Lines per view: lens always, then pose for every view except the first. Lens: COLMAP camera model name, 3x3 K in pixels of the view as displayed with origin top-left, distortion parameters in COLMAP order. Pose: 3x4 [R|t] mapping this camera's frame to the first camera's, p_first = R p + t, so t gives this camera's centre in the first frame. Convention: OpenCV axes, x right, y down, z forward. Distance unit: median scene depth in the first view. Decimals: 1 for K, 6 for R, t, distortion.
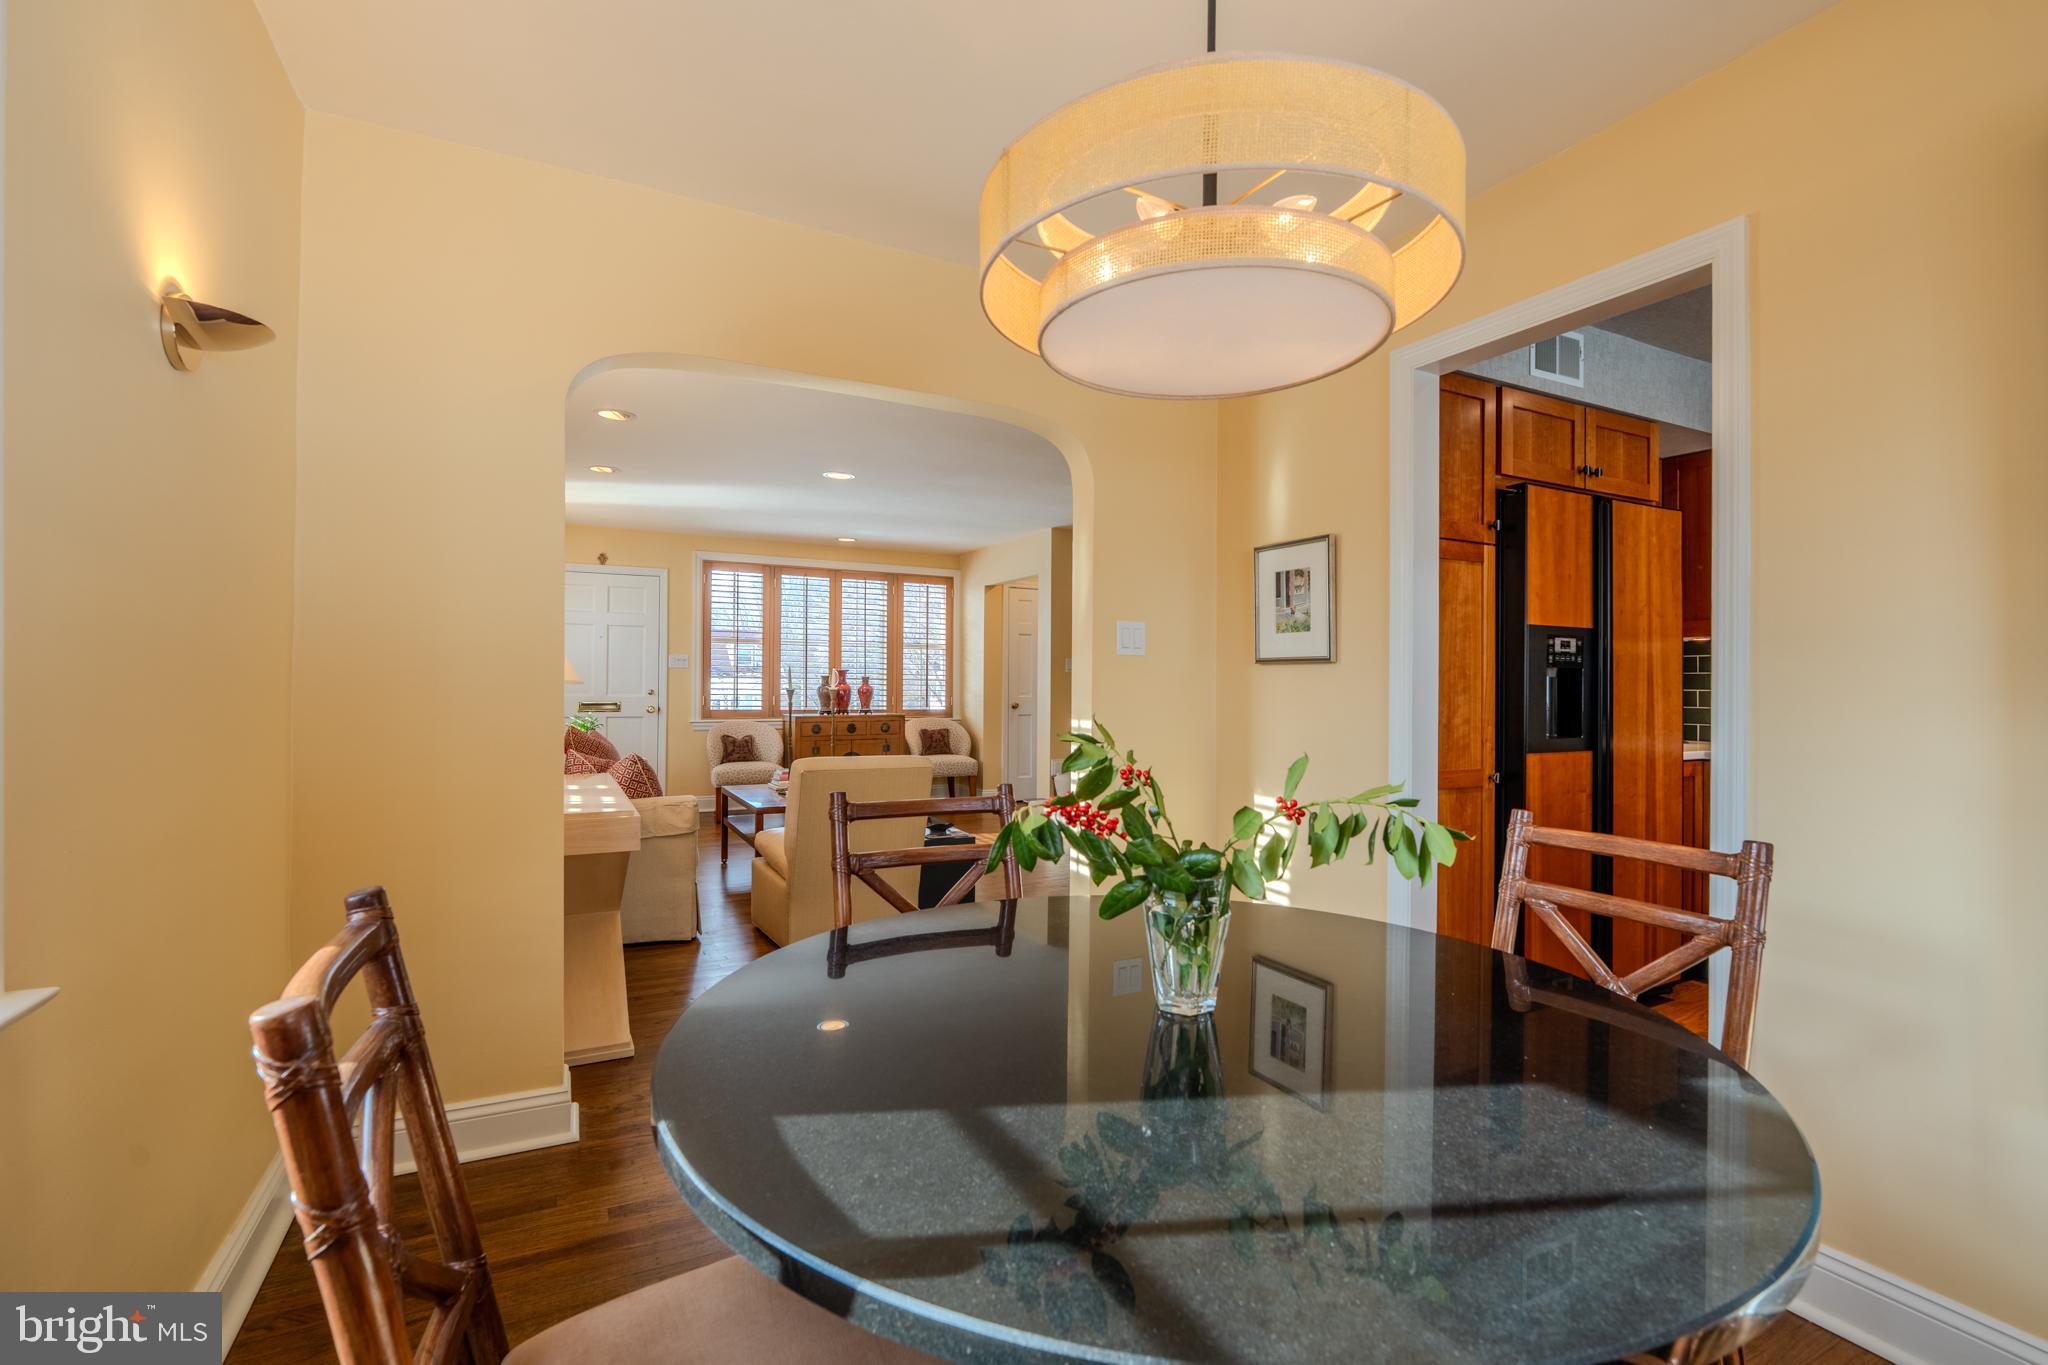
lens RADIAL K [[905.9, 0, 1023.7], [0, 905.9, 679.7], [0, 0, 1]] dist [-0.009093, 0.002457]
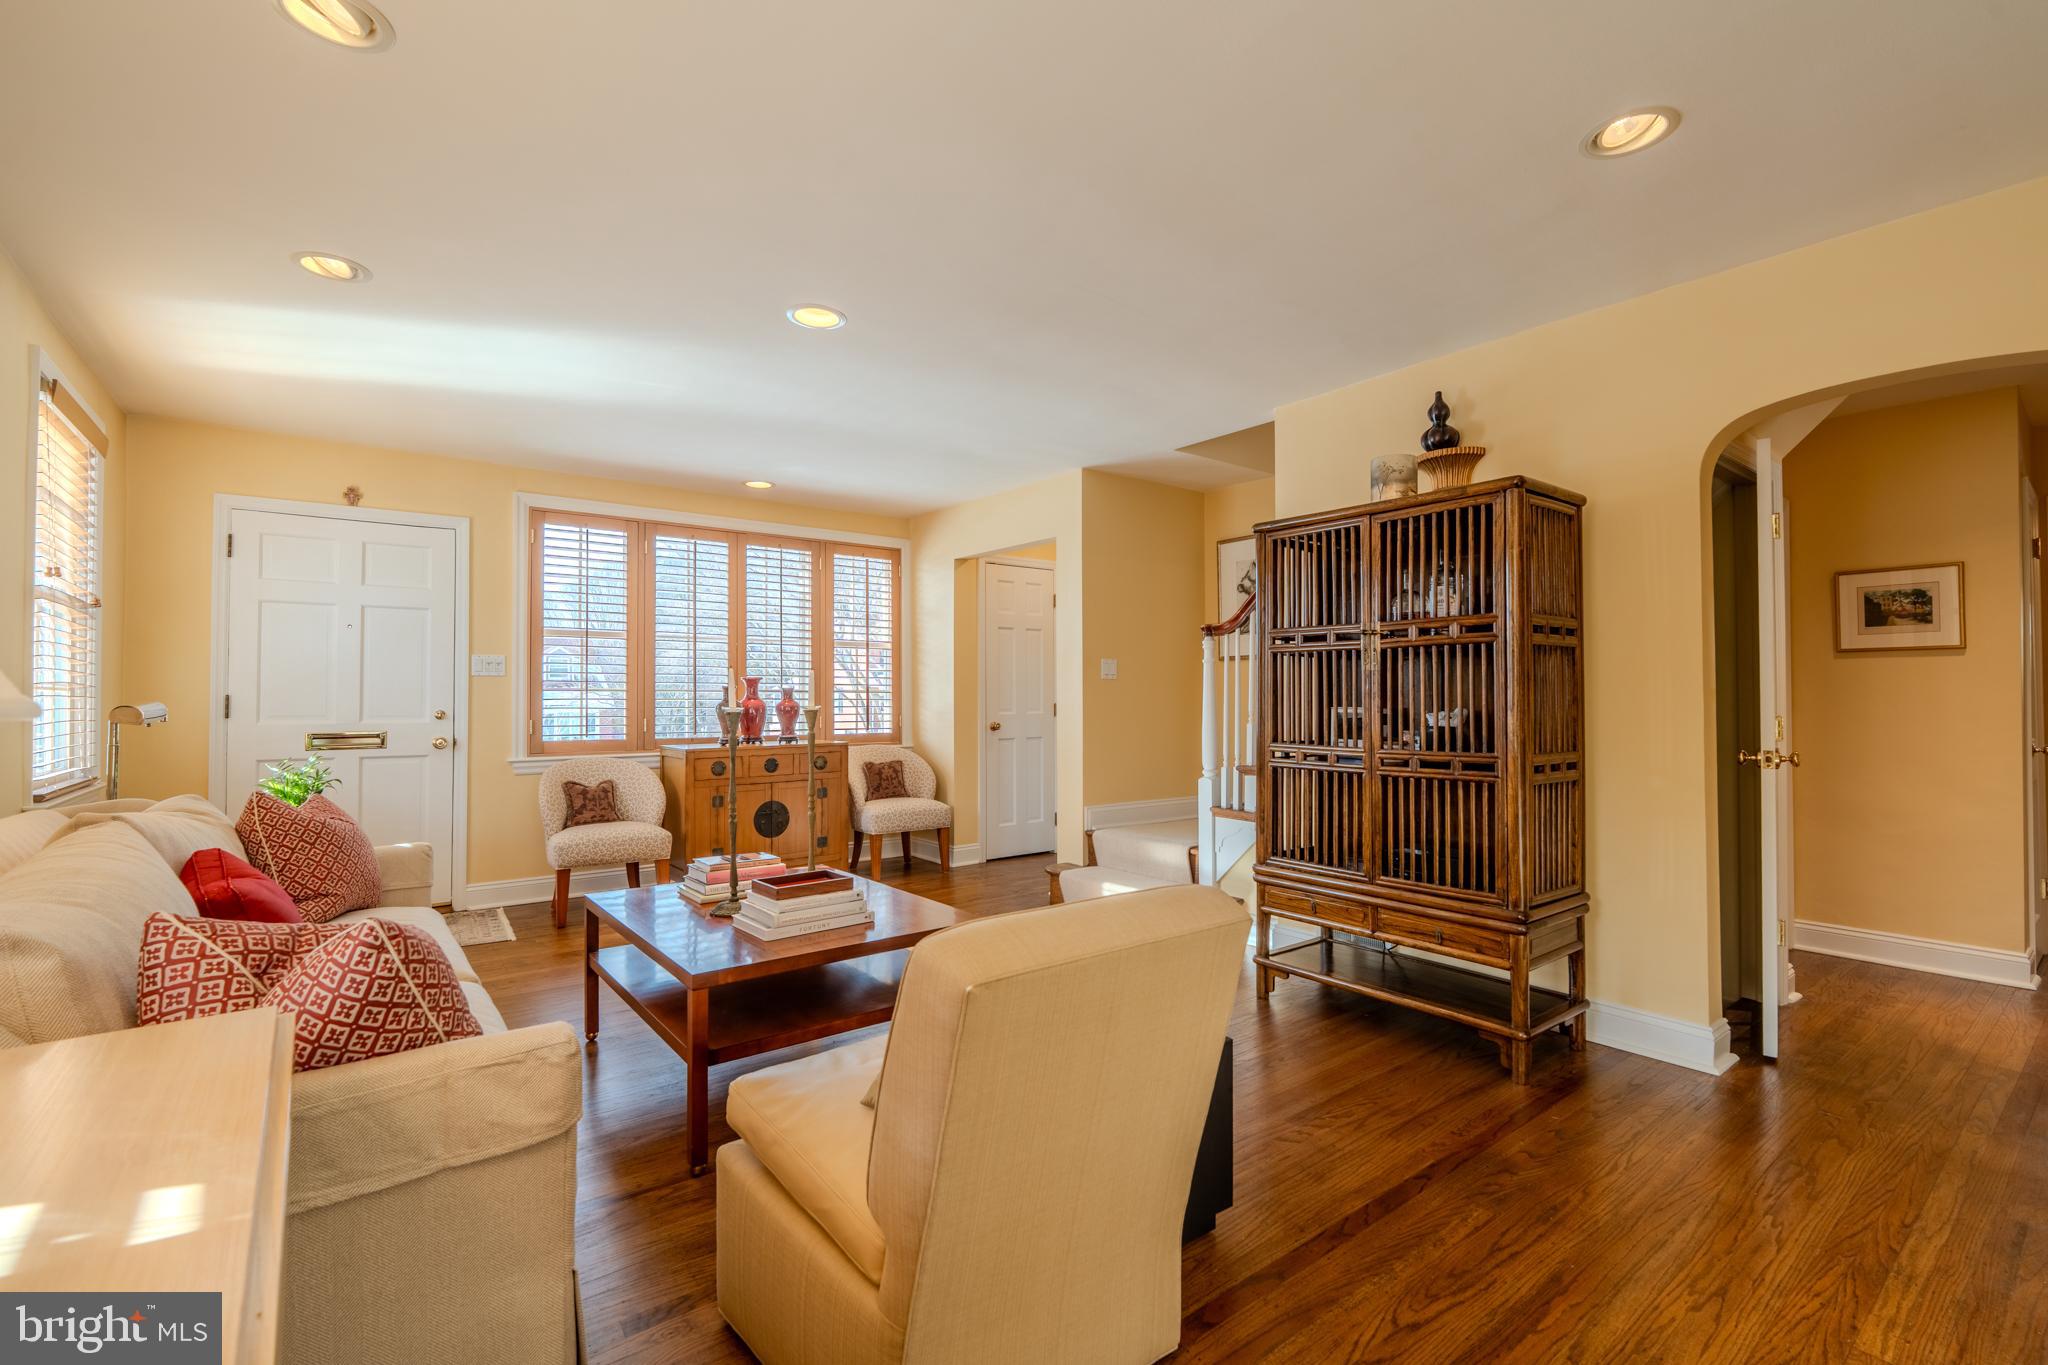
lens RADIAL K [[905.9, 0, 1024.0], [0, 905.9, 682.0], [0, 0, 1]] dist [-0.009093, 0.002457]
pose [[0.983844, -0.006901, 0.178892, -0.121314], [0.008726, 0.999918, -0.009418, 0.000200], [-0.178813, 0.010827, 0.983824, 0.299626]]
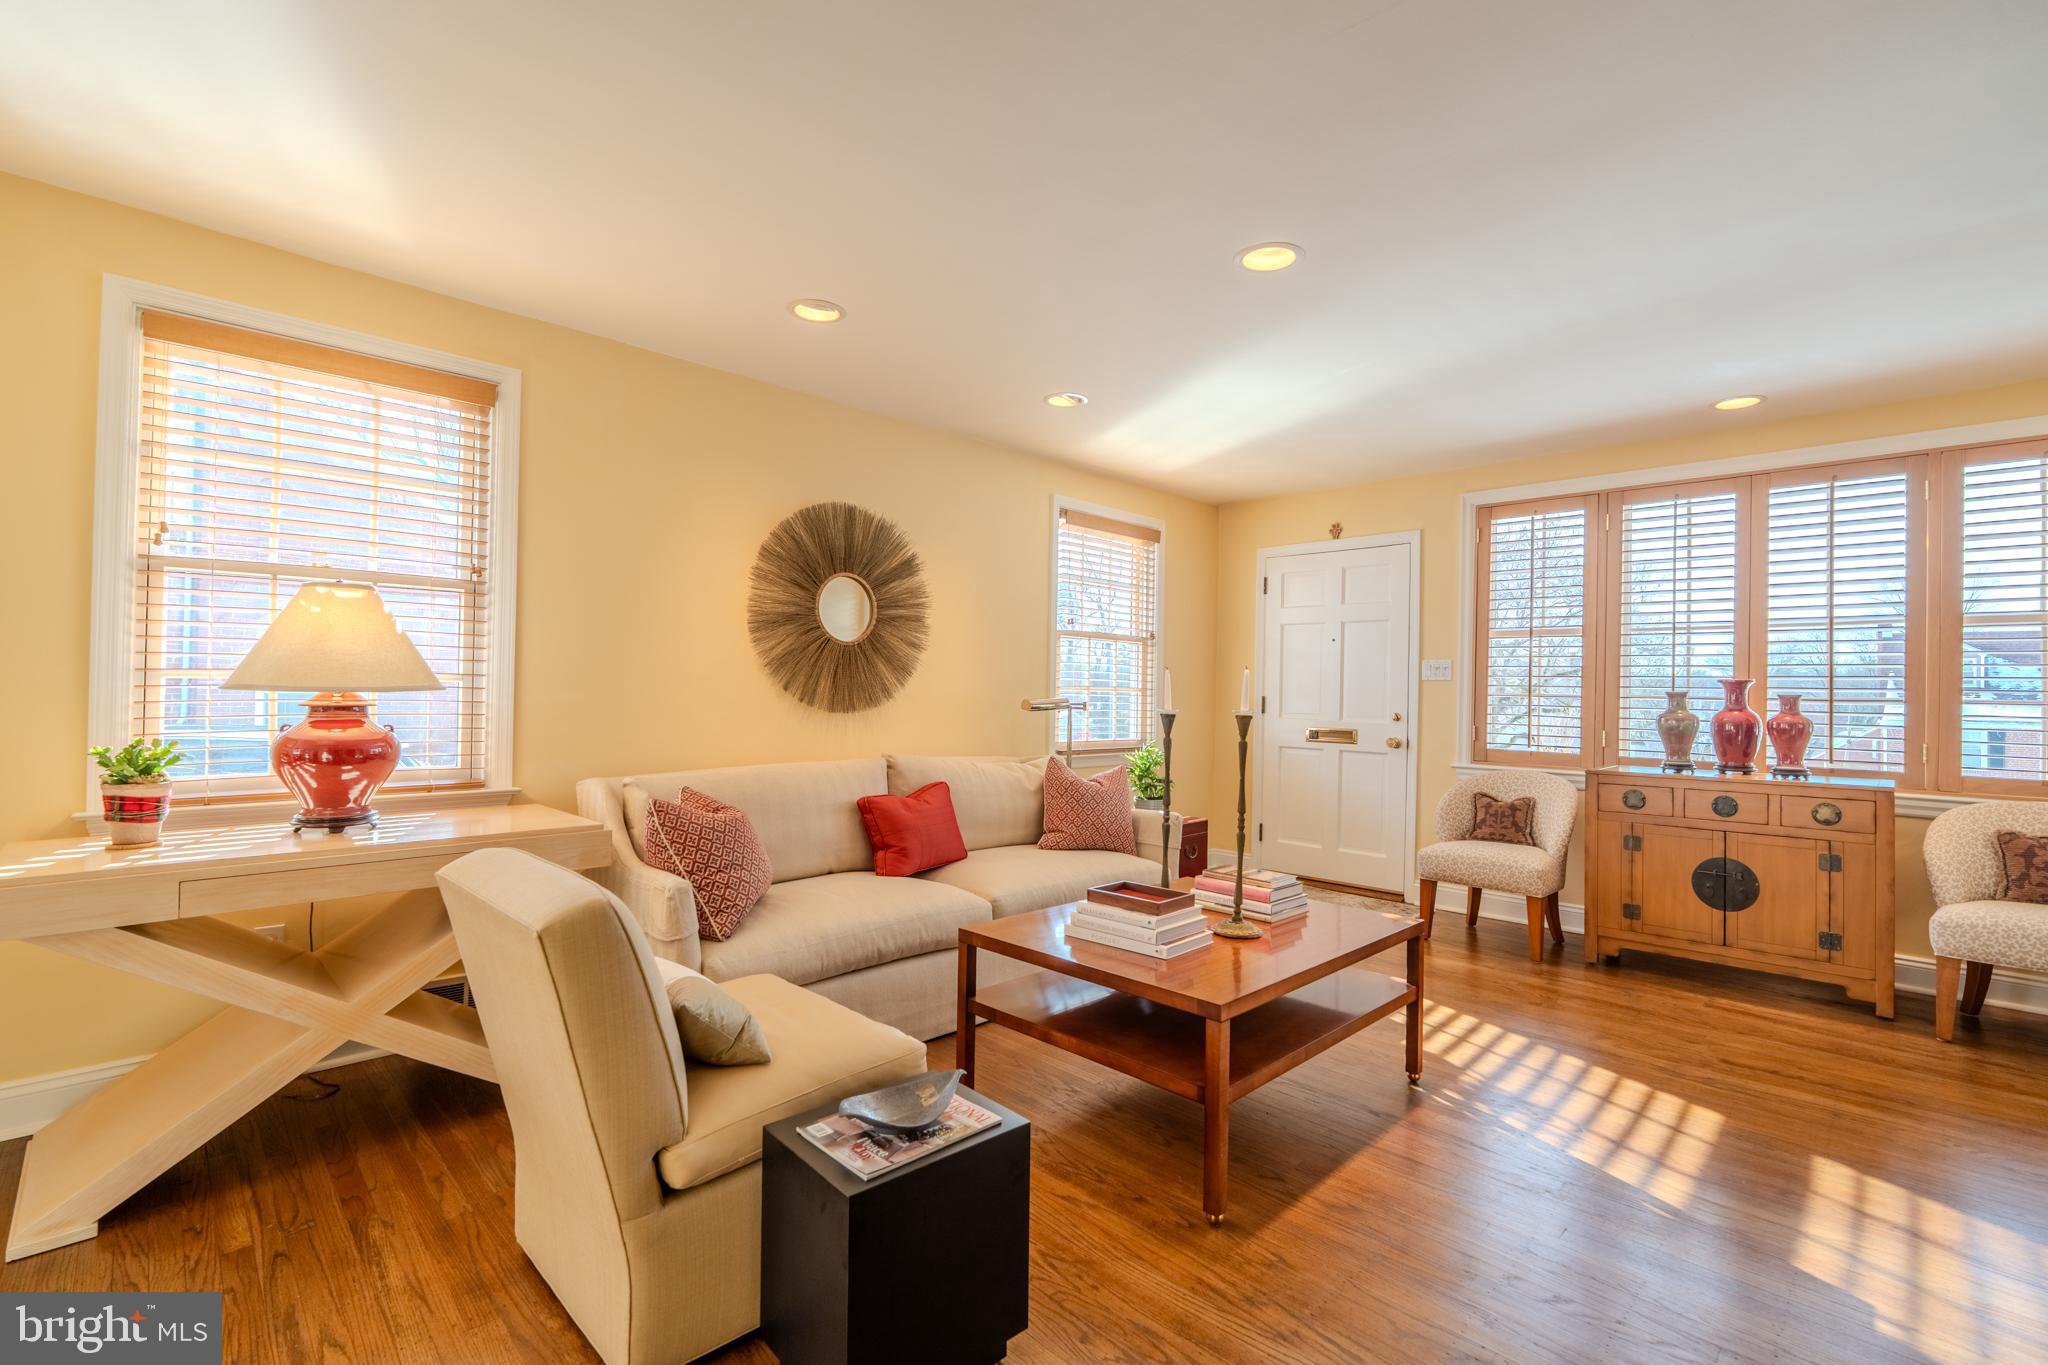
lens RADIAL K [[905.9, 0, 1027.7], [0, 905.9, 676.1], [0, 0, 1]] dist [-0.009093, 0.002457]
pose [[0.306416, -0.020422, -0.951679, 0.133052], [-0.009610, 0.999653, -0.024546, 0.002135], [0.951849, 0.016667, 0.306113, 0.501132]]
